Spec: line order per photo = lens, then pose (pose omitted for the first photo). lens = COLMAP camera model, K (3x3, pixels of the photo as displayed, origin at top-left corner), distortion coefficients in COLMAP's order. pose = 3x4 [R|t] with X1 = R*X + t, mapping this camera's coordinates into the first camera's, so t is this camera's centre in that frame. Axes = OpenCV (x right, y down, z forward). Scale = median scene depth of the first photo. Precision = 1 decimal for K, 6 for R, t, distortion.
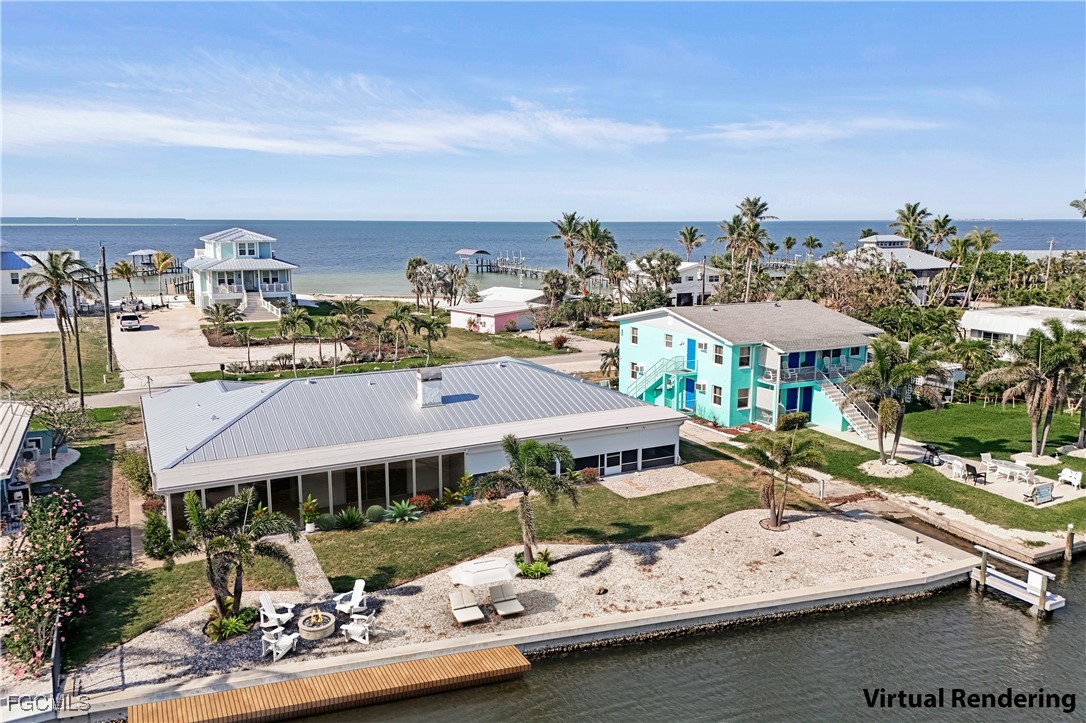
lens RADIAL K [[800.5, 0, 540.6], [0, 800.5, 359.3], [0, 0, 1]] dist [0.065336, -0.030691]
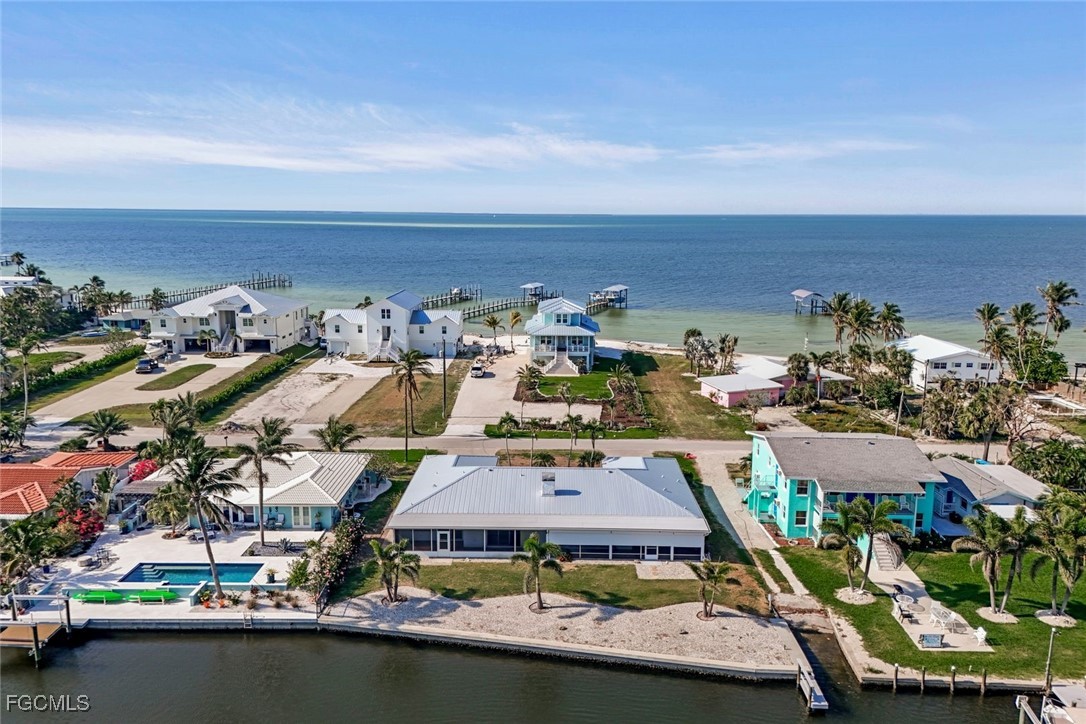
lens RADIAL K [[800.5, 0, 550.7], [0, 800.5, 360.9], [0, 0, 1]] dist [0.065336, -0.030691]
pose [[0.885501, 0.092320, -0.455373, 0.517795], [-0.088926, 0.995618, 0.028924, -0.233277], [0.456048, 0.014882, 0.889831, -0.418364]]
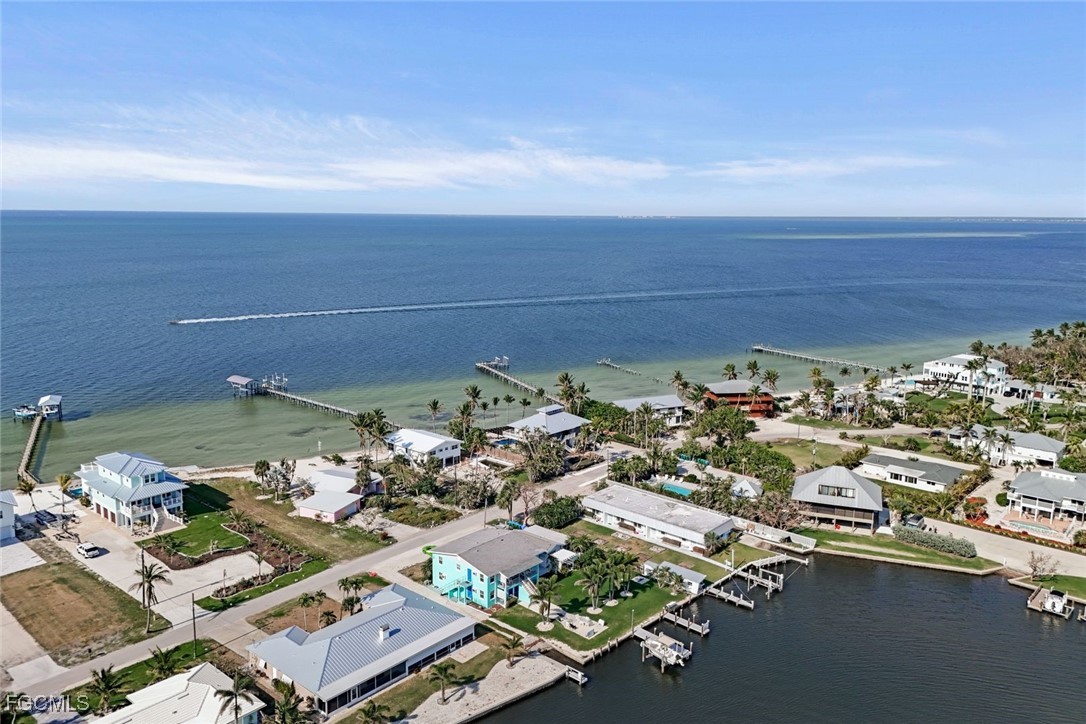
lens RADIAL K [[800.5, 0, 540.4], [0, 800.5, 360.1], [0, 0, 1]] dist [0.065336, -0.030691]
pose [[0.932318, -0.056197, 0.357247, -0.488666], [0.054839, 0.998398, 0.013939, -0.757517], [-0.357458, 0.006595, 0.933906, -1.470587]]
